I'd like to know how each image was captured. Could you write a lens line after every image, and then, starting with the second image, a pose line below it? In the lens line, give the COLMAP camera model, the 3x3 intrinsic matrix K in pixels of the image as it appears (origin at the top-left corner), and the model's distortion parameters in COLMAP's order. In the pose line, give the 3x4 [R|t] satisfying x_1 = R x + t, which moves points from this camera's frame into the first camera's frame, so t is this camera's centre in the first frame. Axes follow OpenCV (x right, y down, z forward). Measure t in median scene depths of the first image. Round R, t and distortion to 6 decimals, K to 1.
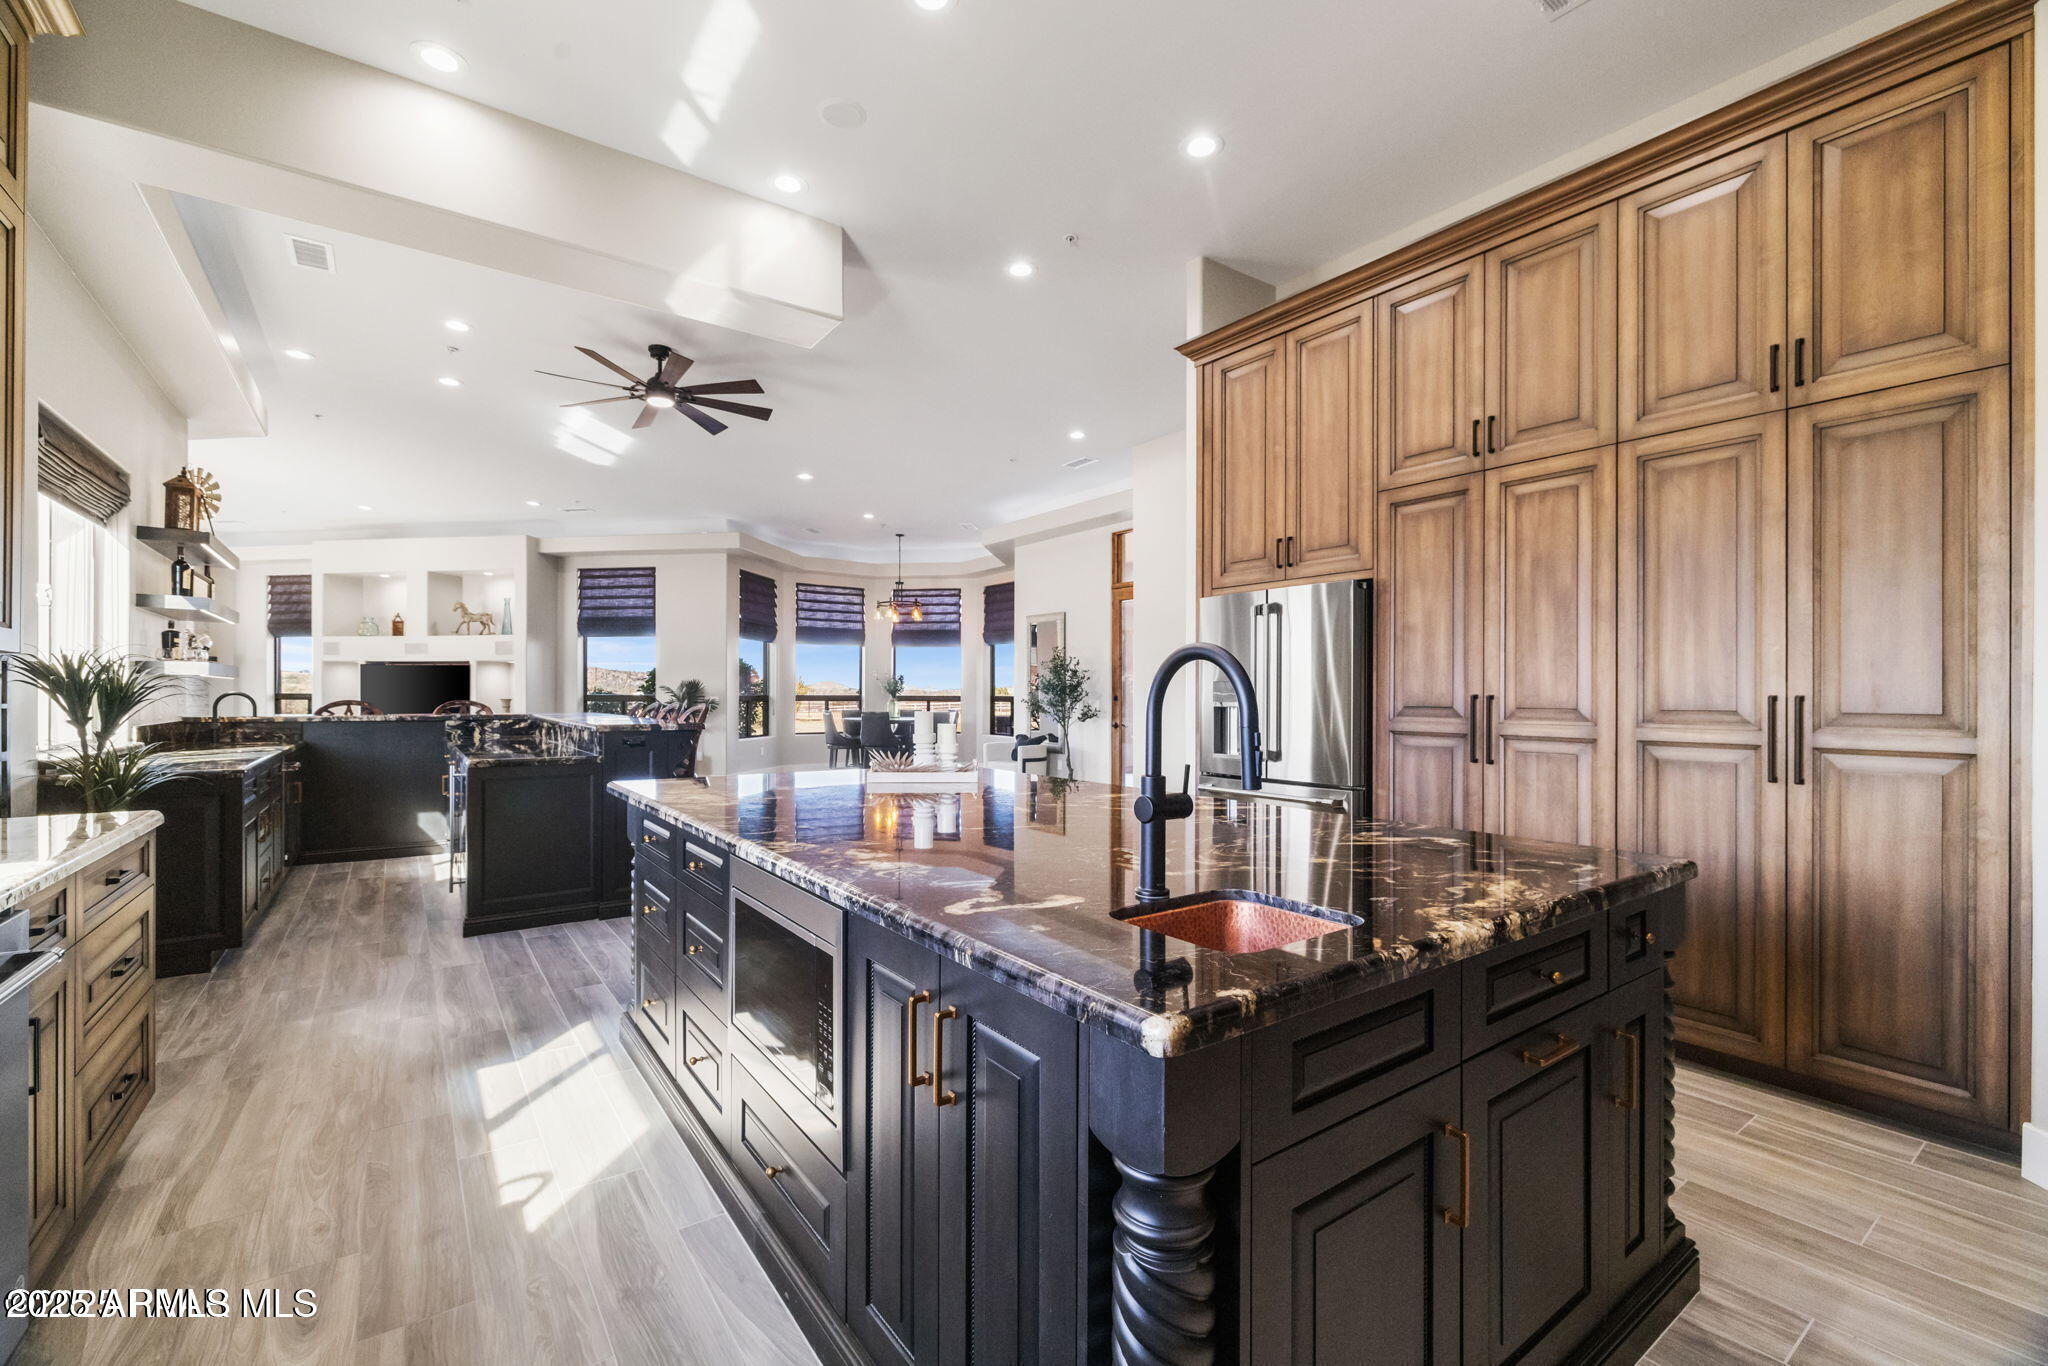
lens RADIAL K [[851.4, 0, 1019.2], [0, 851.4, 690.5], [0, 0, 1]] dist [0.000501, 0.000045]
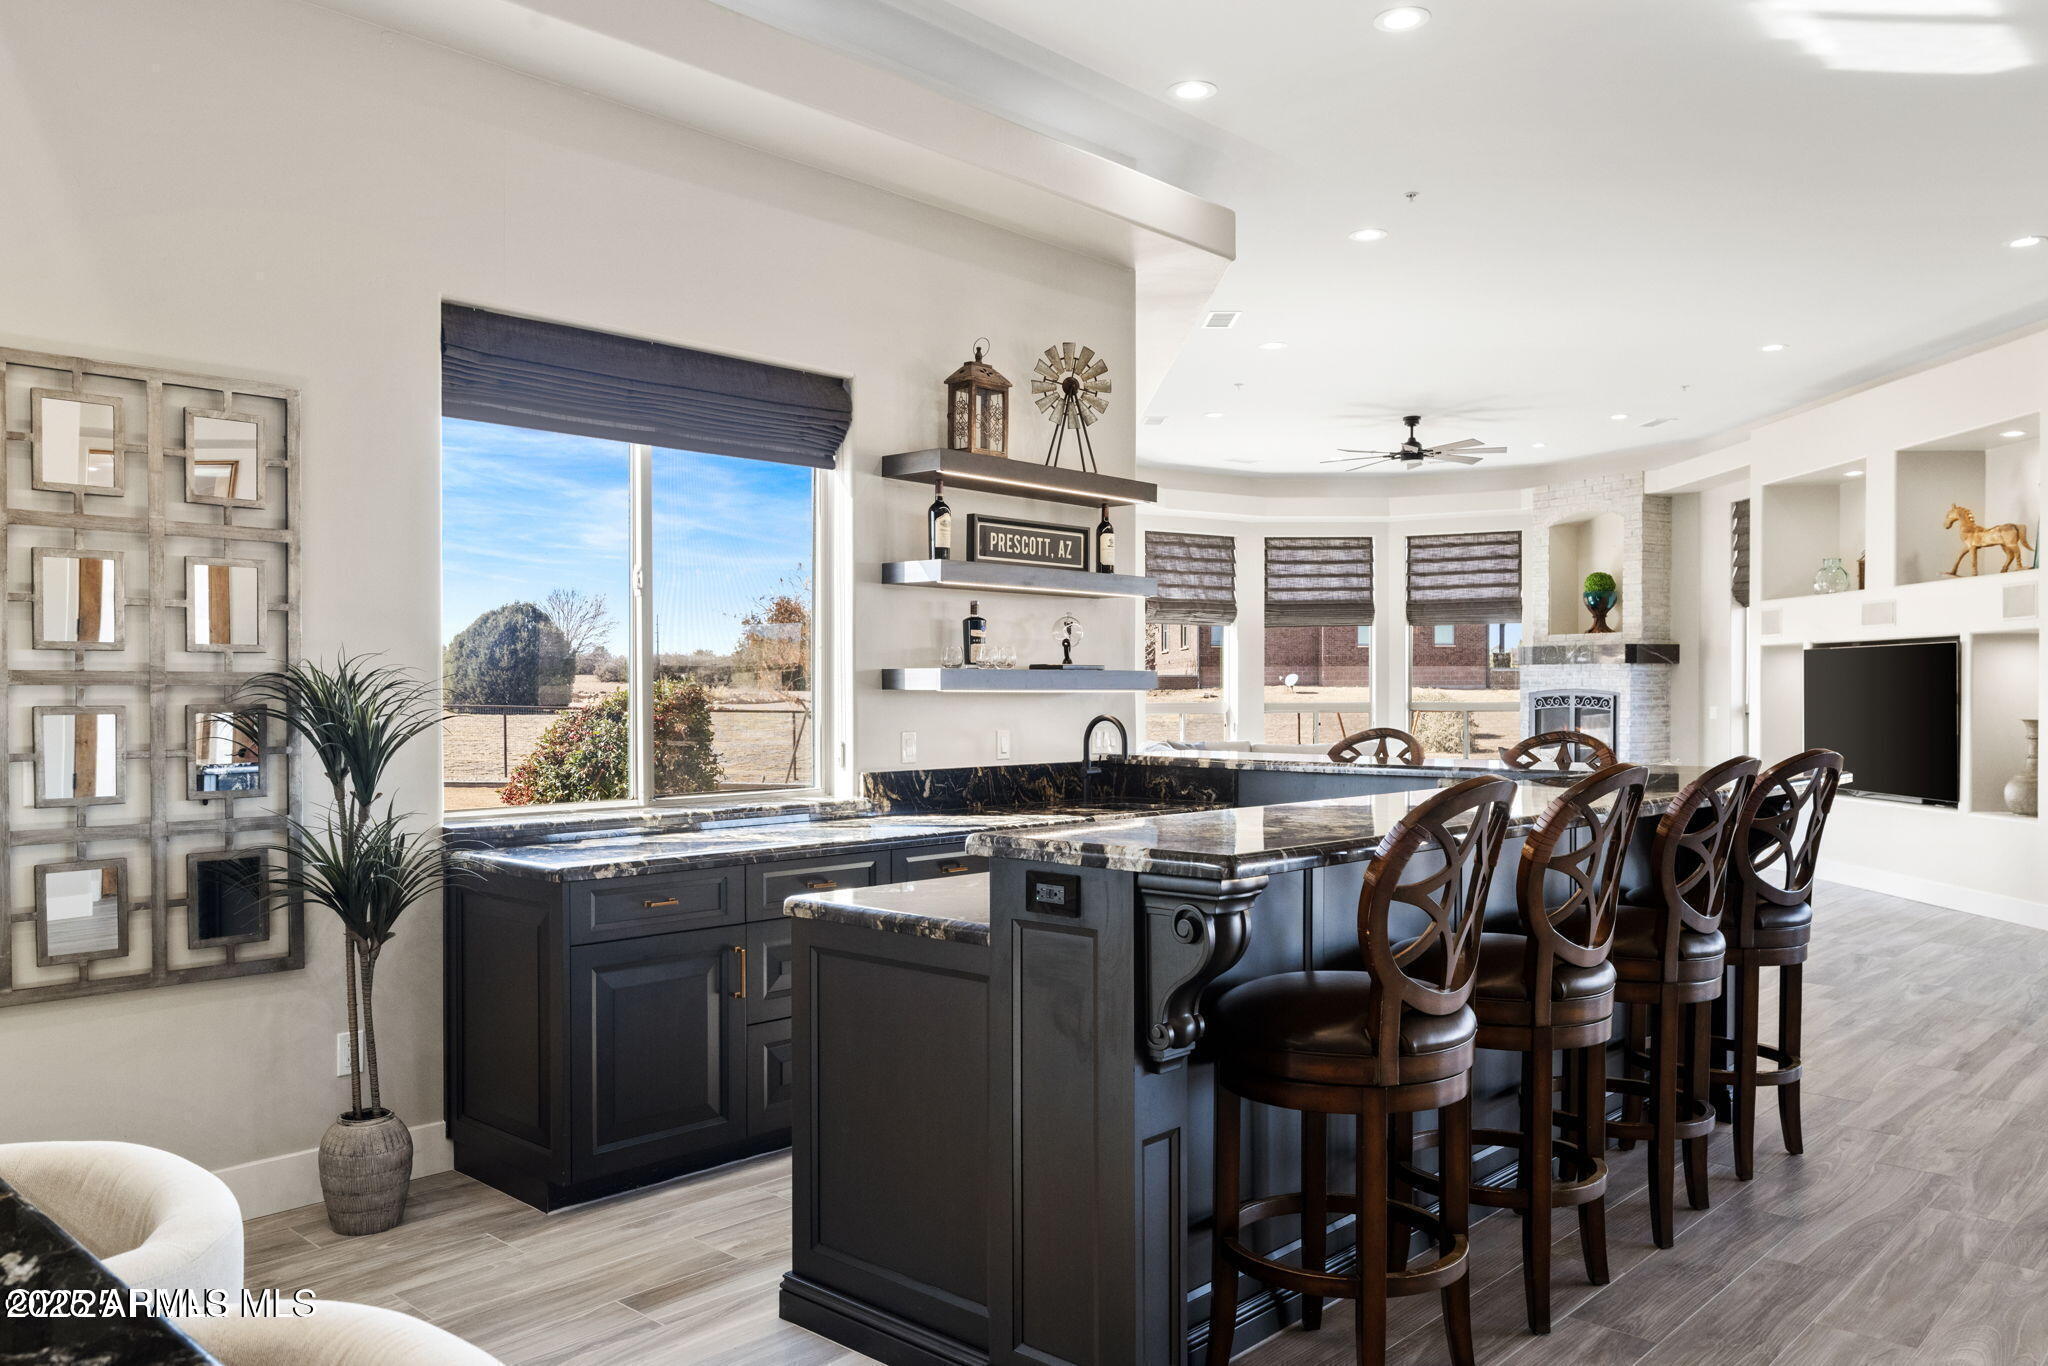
lens RADIAL K [[1523.3, 0, 1019.3], [0, 1523.3, 687.3], [0, 0, 1]] dist [-0.006398, -0.000499]
pose [[0.192799, -0.004188, -0.981229, 0.040122], [0.004697, 0.999983, -0.003346, -0.006877], [0.981227, -0.003964, 0.192816, 0.354579]]
